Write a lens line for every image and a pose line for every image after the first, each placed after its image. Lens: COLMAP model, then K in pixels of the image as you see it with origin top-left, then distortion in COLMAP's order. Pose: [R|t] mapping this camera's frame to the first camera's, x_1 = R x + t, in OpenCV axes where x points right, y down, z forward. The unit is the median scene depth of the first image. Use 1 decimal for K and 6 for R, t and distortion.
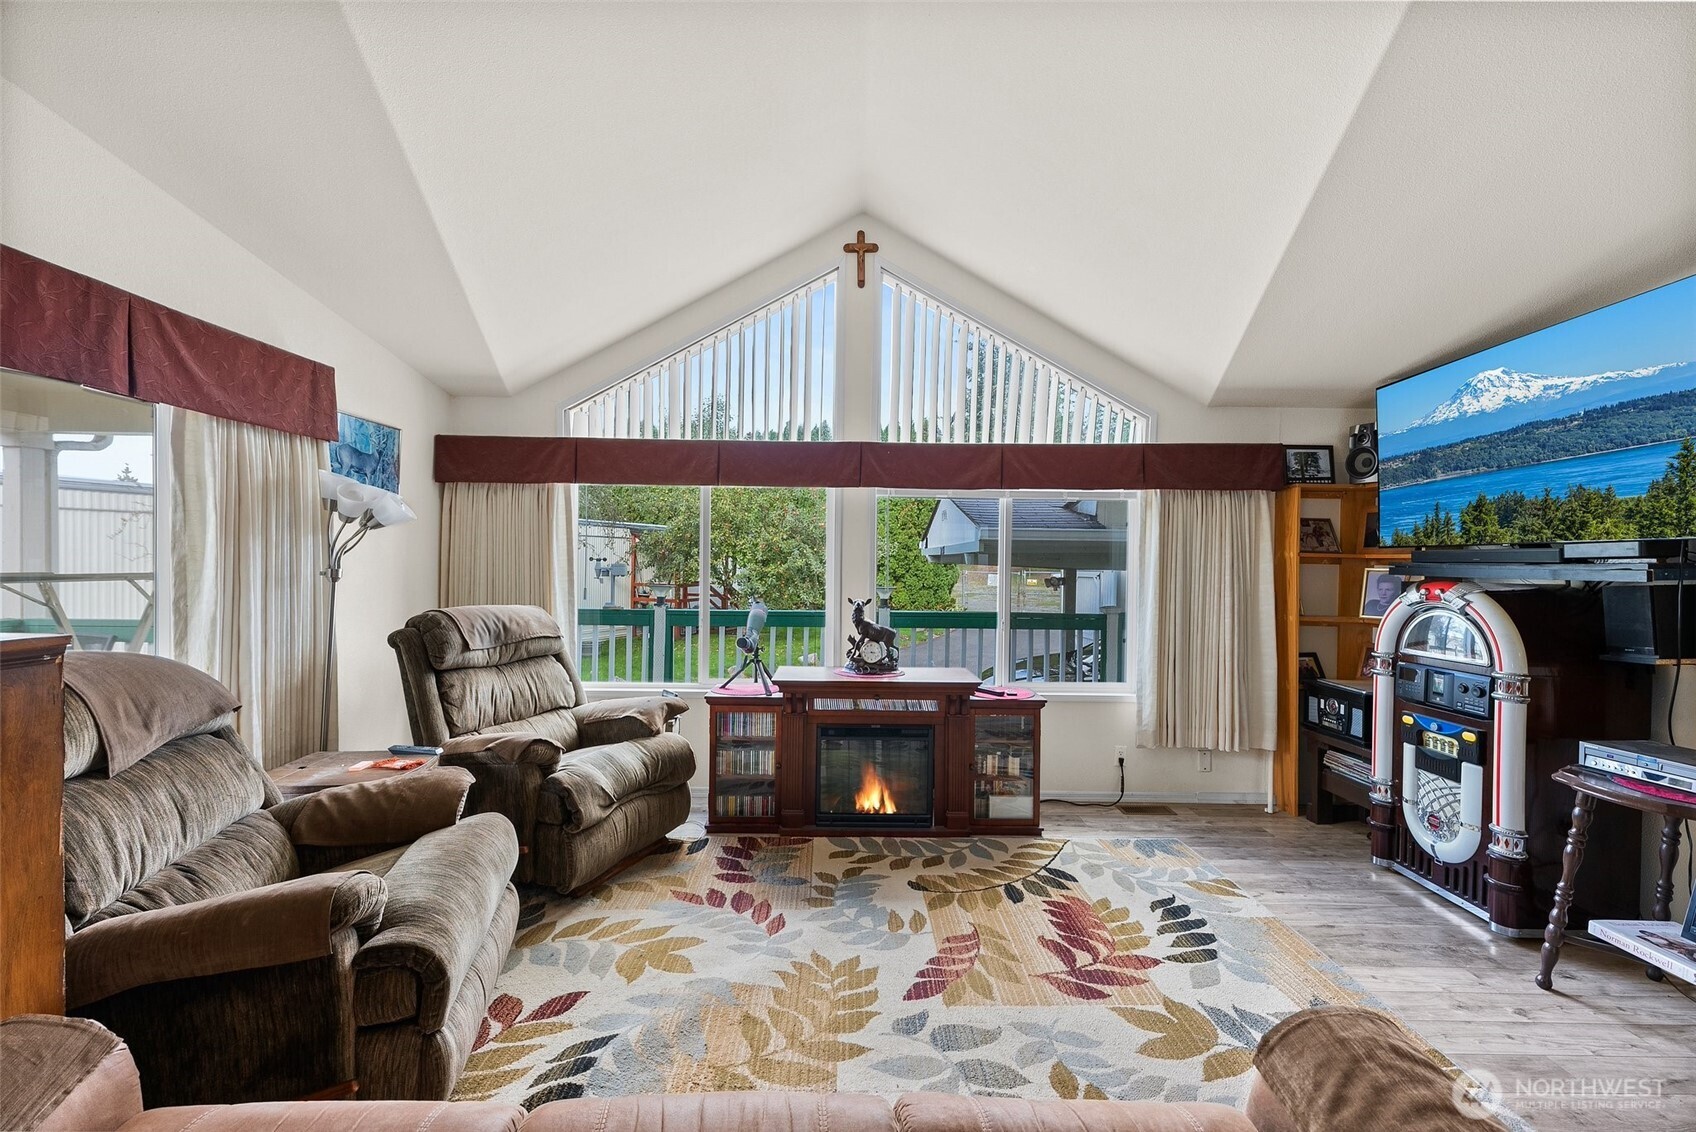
lens RADIAL K [[682.7, 0, 849.7], [0, 682.7, 567.5], [0, 0, 1]] dist [0.001314, -0.000202]
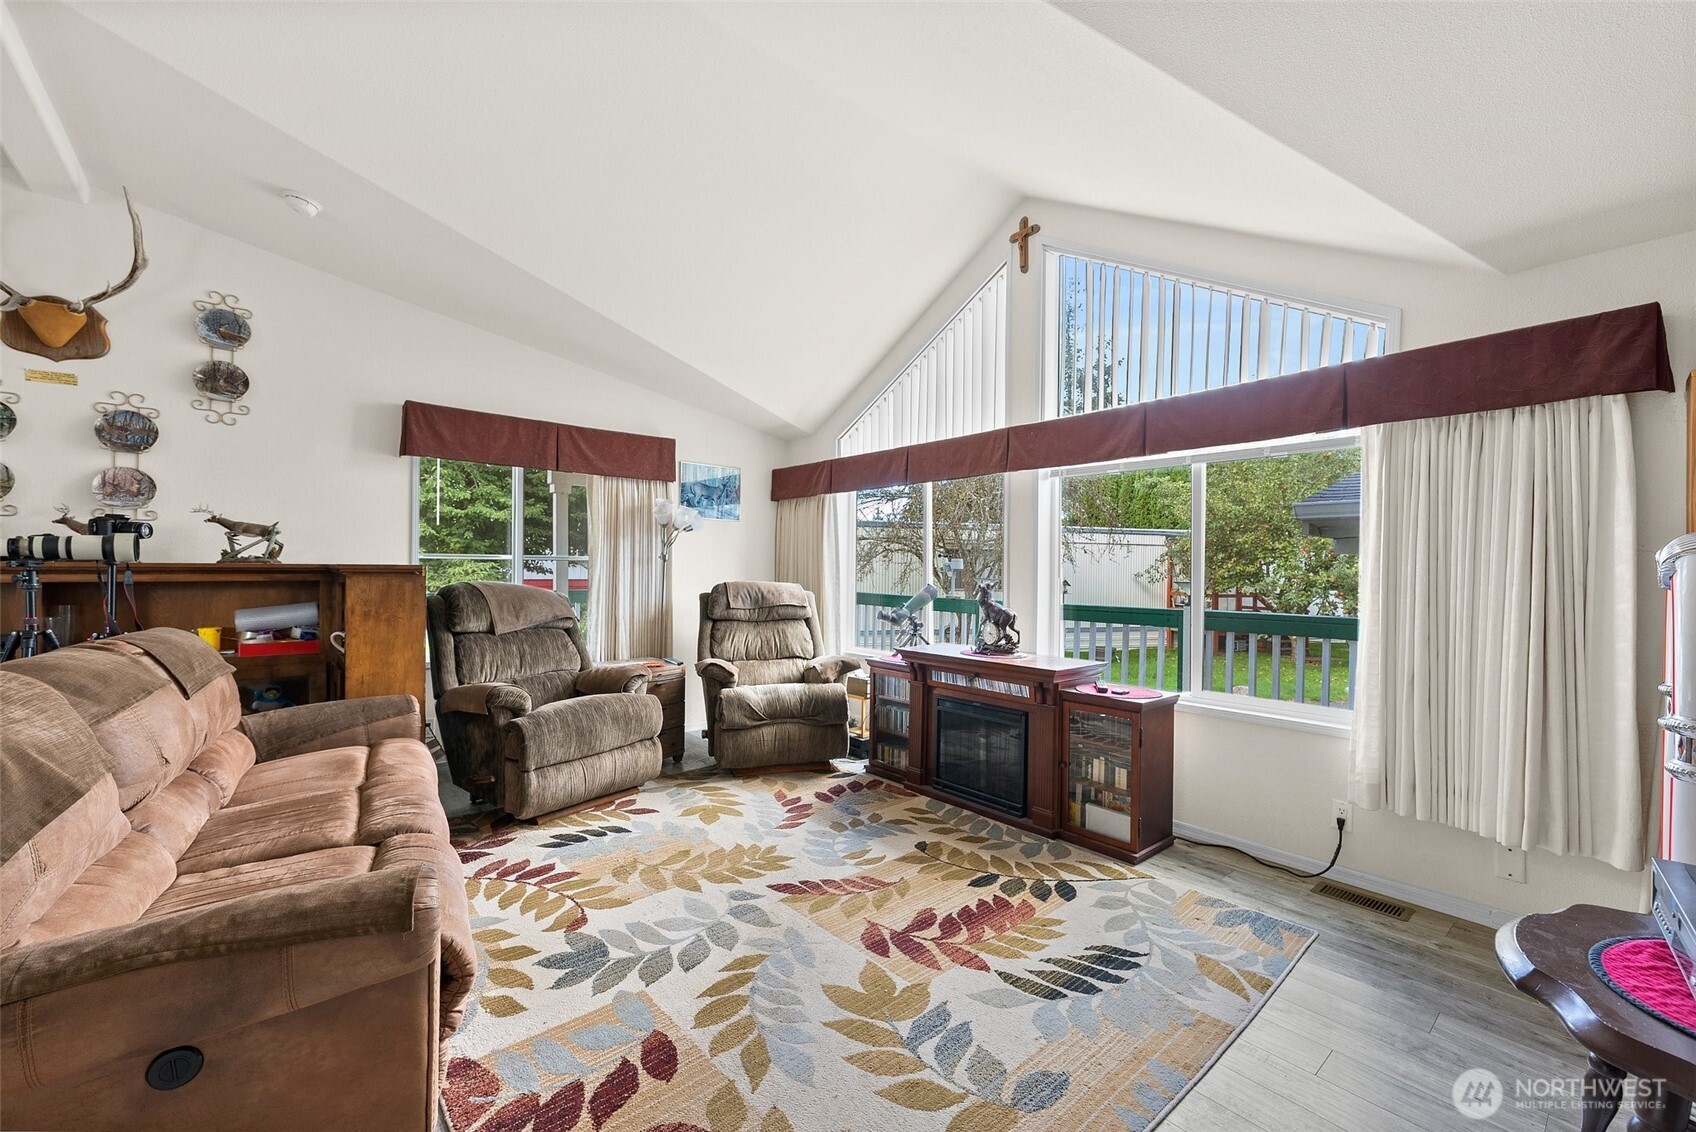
lens RADIAL K [[682.7, 0, 849.7], [0, 682.7, 567.5], [0, 0, 1]] dist [0.001314, -0.000202]
pose [[0.645995, -0.005986, -0.763318, 0.768489], [-0.010557, 0.999804, -0.016775, 0.051535], [0.763268, 0.018895, 0.645805, 0.208517]]
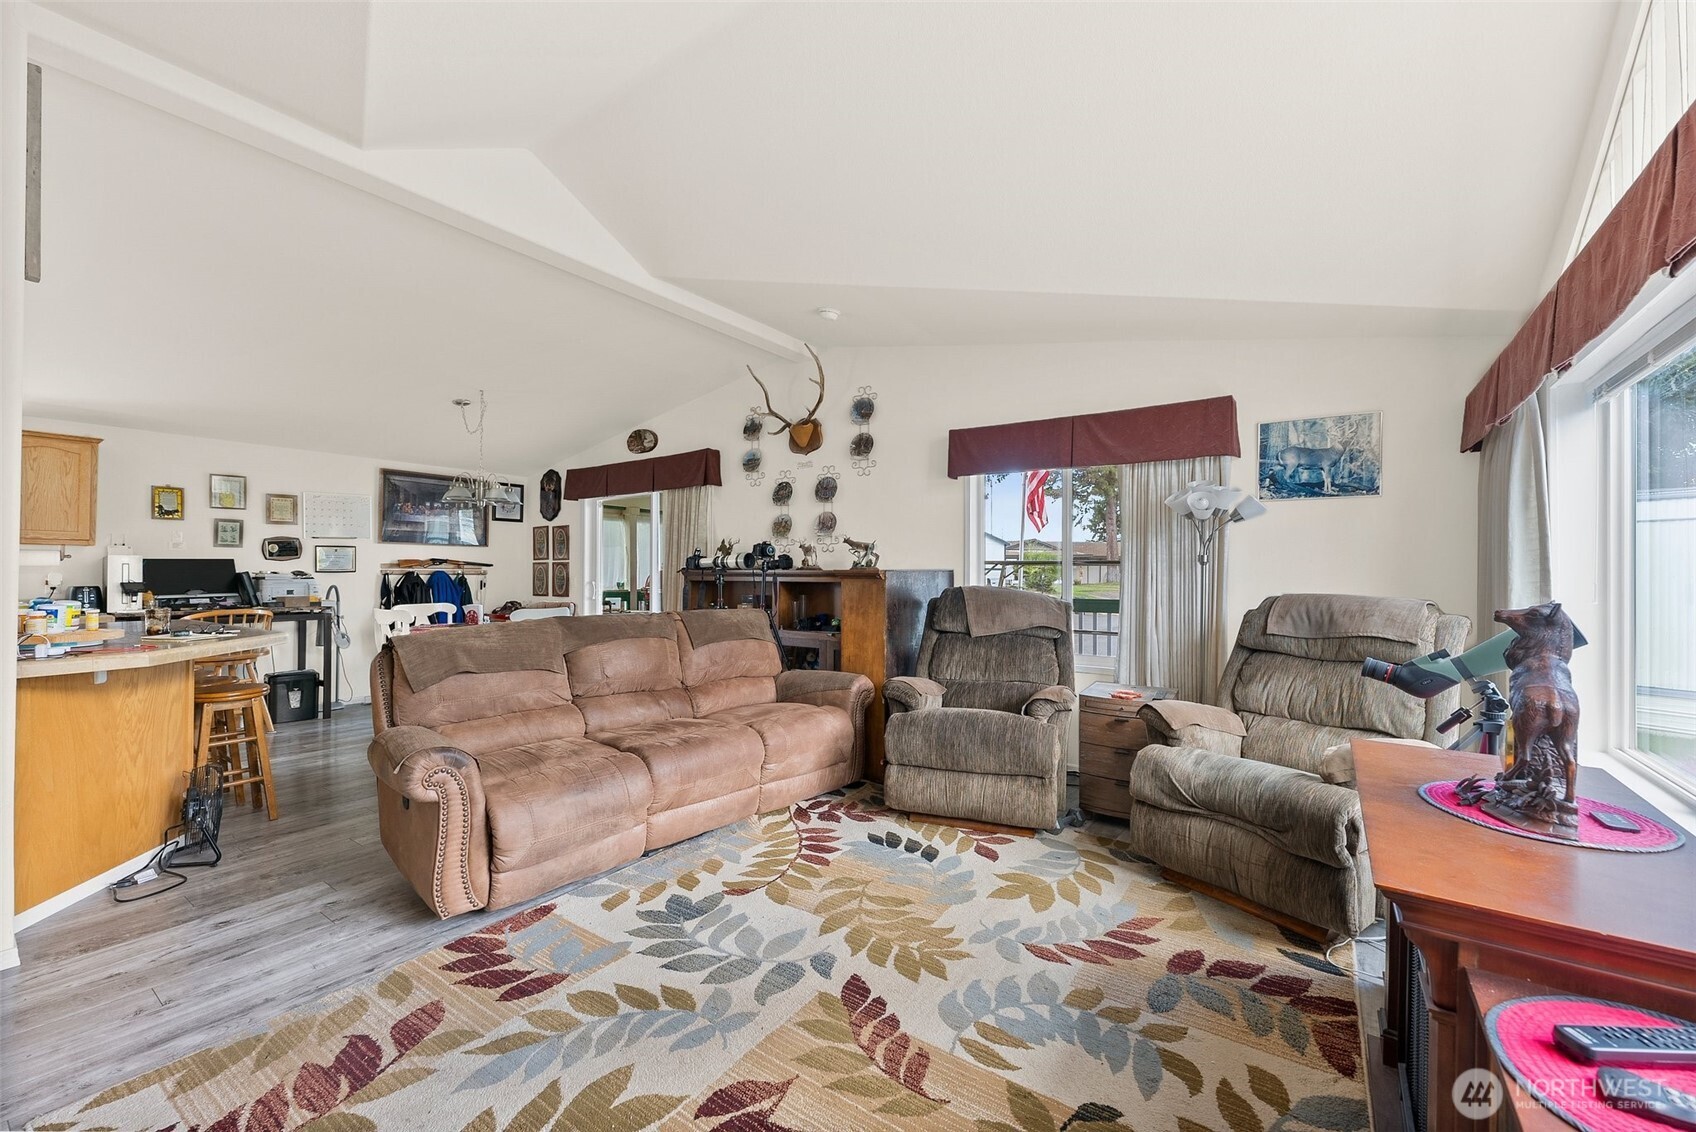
lens RADIAL K [[682.7, 0, 849.7], [0, 682.7, 567.5], [0, 0, 1]] dist [0.001314, -0.000202]
pose [[-0.580054, -0.020308, -0.814325, 0.602956], [-0.022001, 0.999715, -0.009259, 0.045574], [0.814281, 0.012545, -0.580336, 1.057213]]
